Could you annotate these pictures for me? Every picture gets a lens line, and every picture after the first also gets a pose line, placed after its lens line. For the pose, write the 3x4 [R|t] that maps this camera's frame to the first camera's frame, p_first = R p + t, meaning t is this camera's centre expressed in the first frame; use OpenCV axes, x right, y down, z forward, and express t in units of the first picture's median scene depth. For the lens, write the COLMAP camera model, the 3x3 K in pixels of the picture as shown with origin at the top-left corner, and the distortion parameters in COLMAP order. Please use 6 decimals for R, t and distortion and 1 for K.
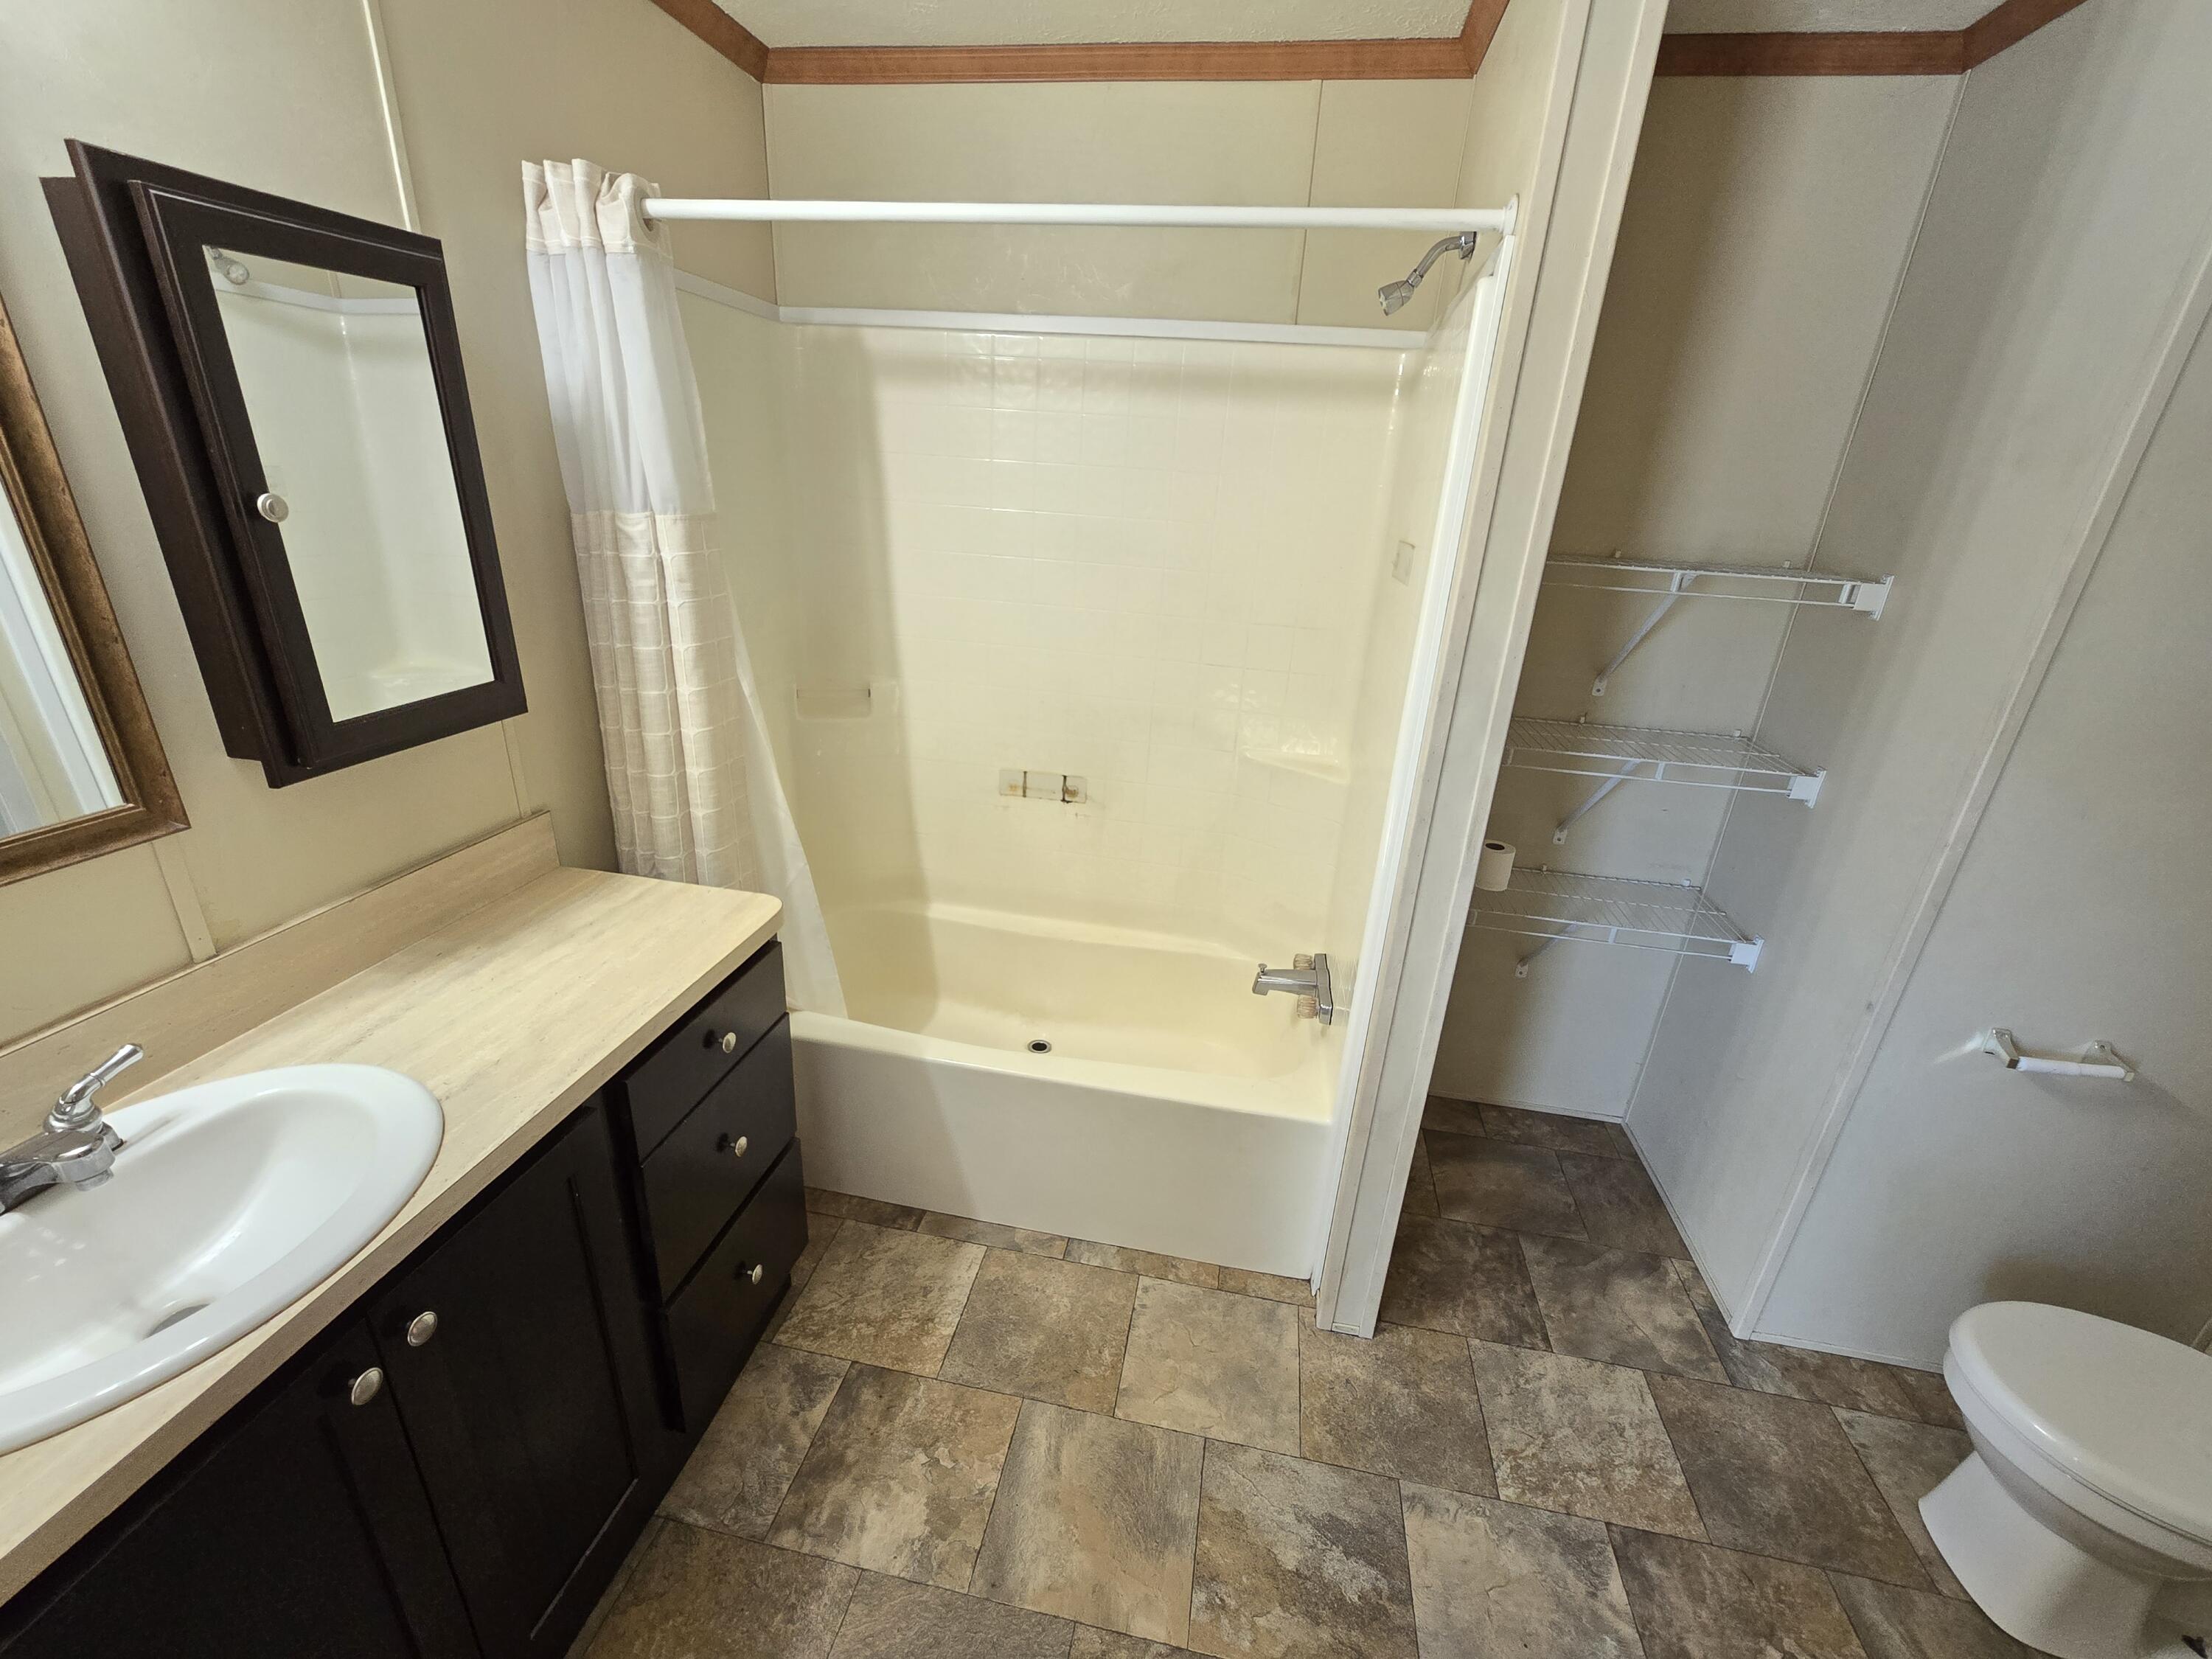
lens RADIAL K [[915.6, 0, 1106.0], [0, 915.6, 829.5], [0, 0, 1]] dist [-0.001761, -0.000448]
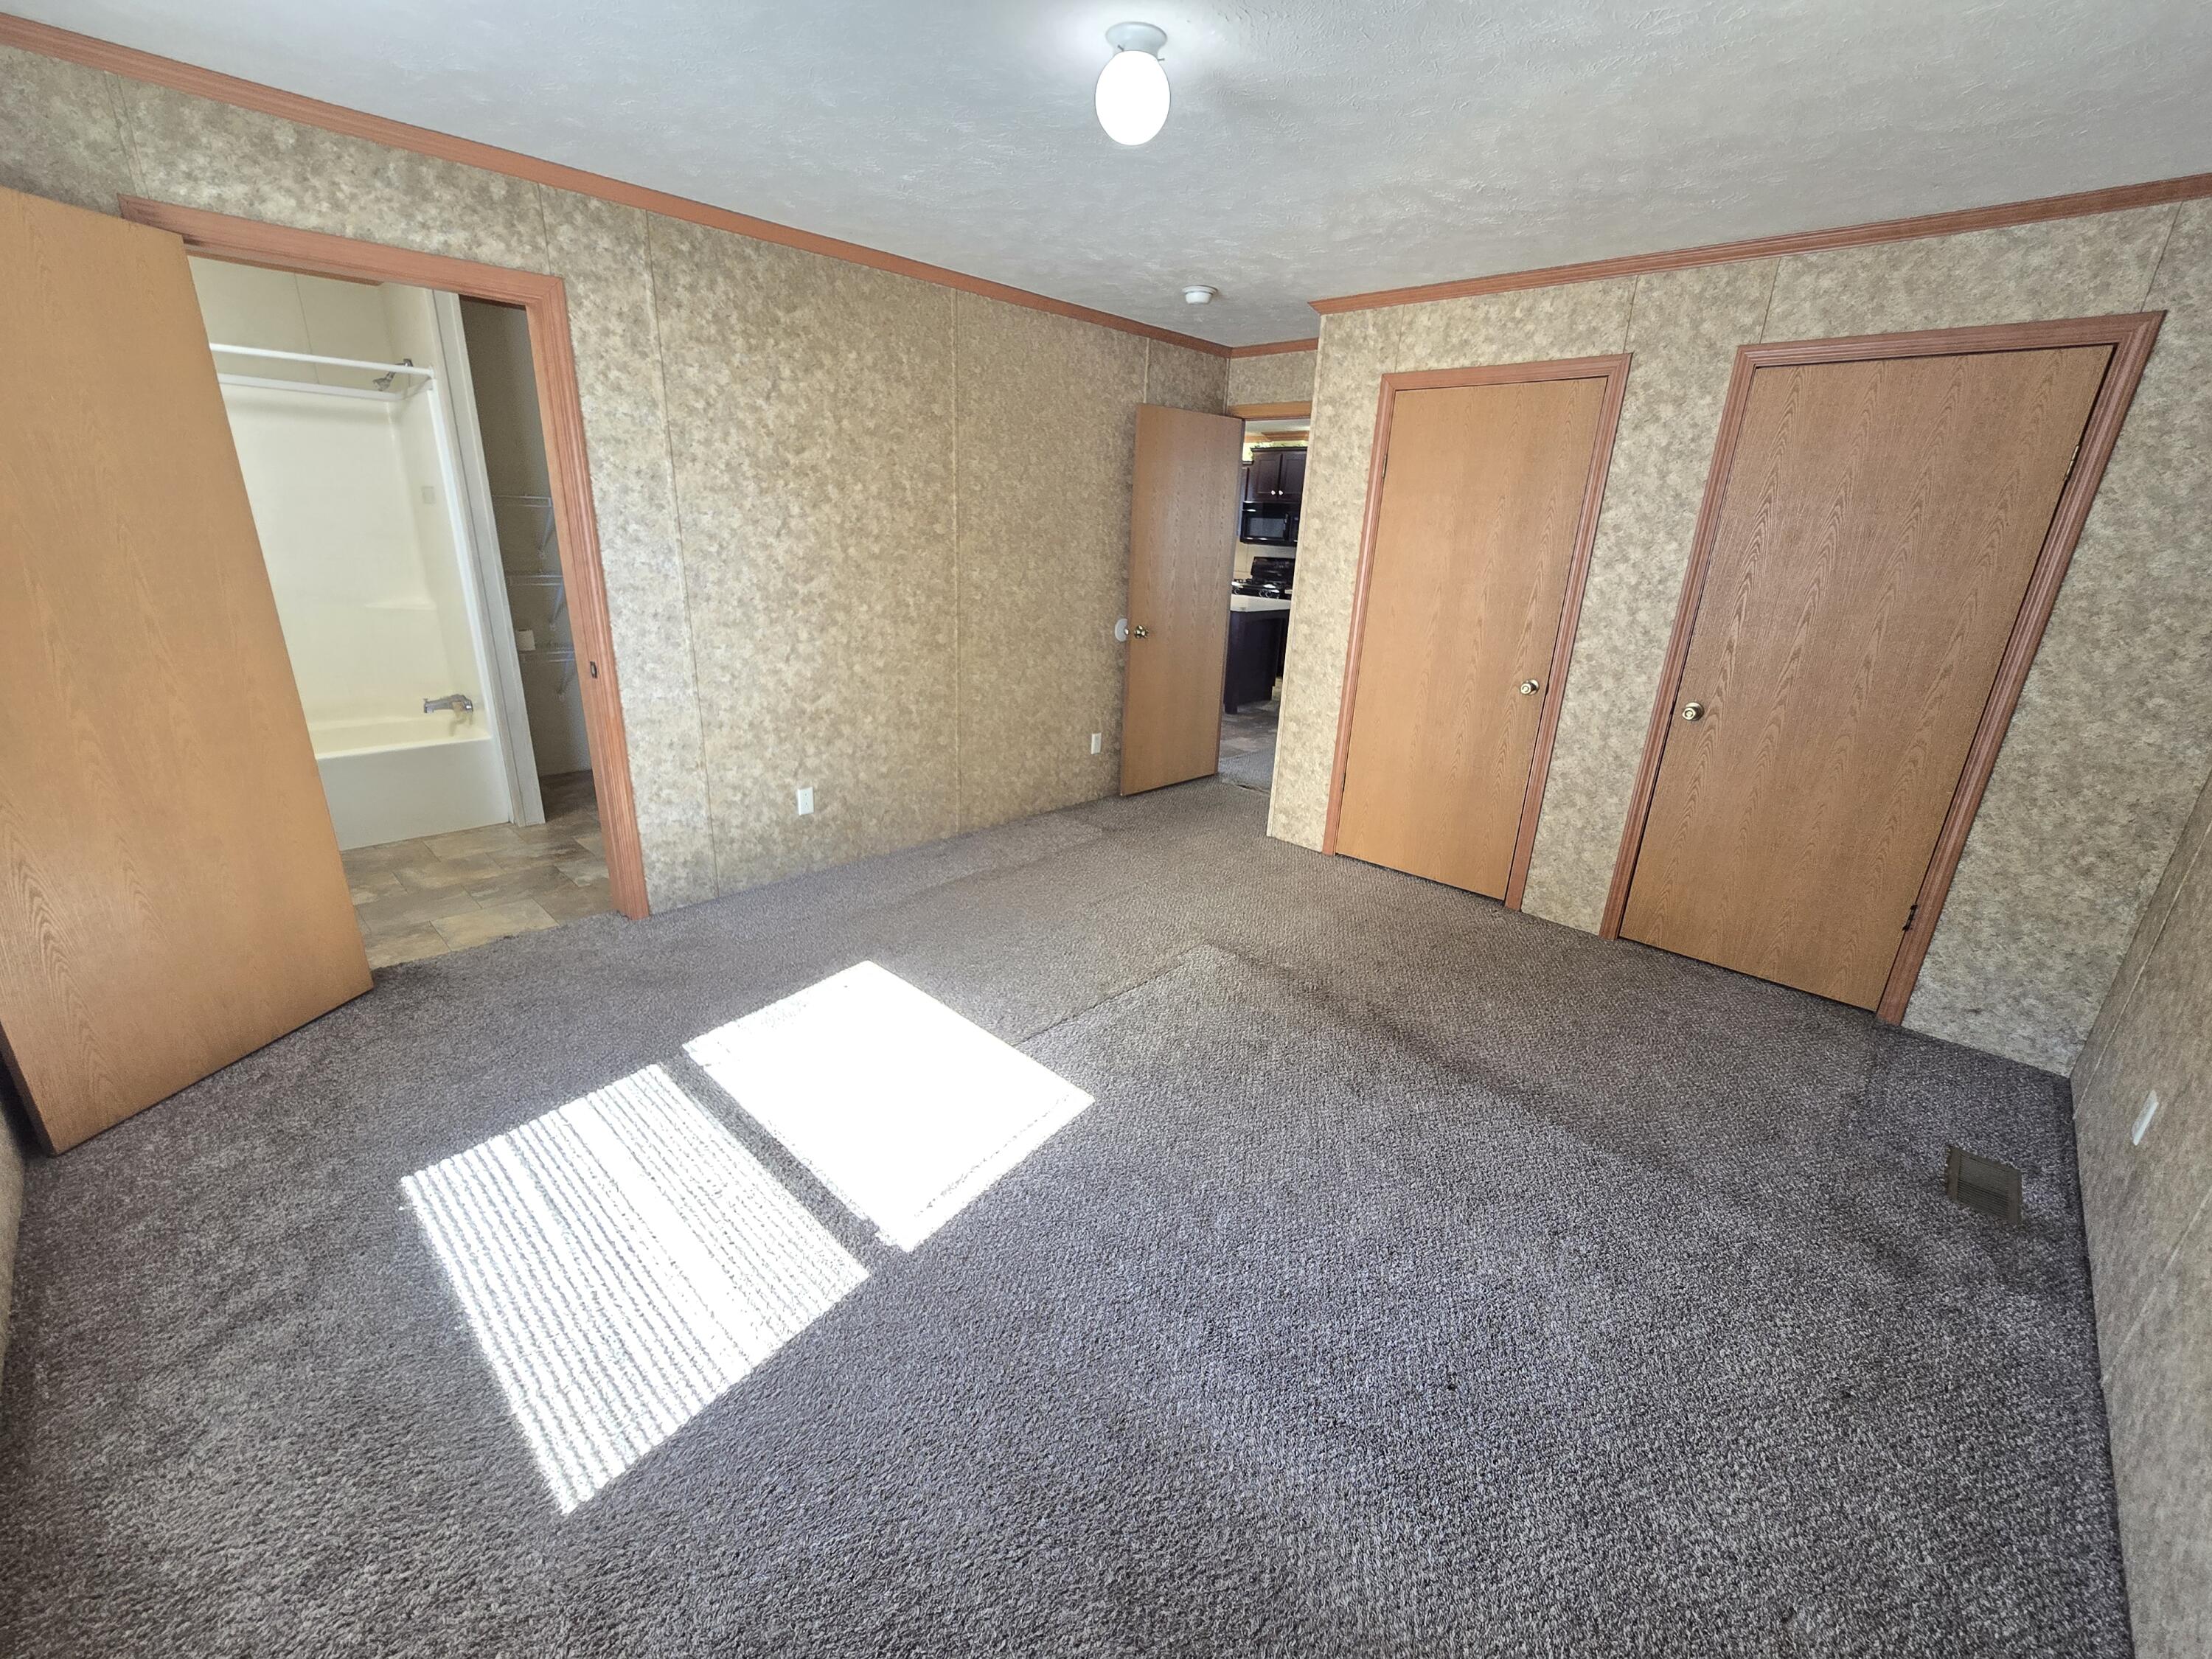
lens RADIAL K [[915.6, 0, 1106.0], [0, 915.6, 829.5], [0, 0, 1]] dist [-0.001761, -0.000448]
pose [[0.546504, -0.291808, 0.784972, -0.701298], [0.301573, 0.943019, 0.140603, 0.607691], [-0.781273, 0.159887, 0.603365, -1.399930]]
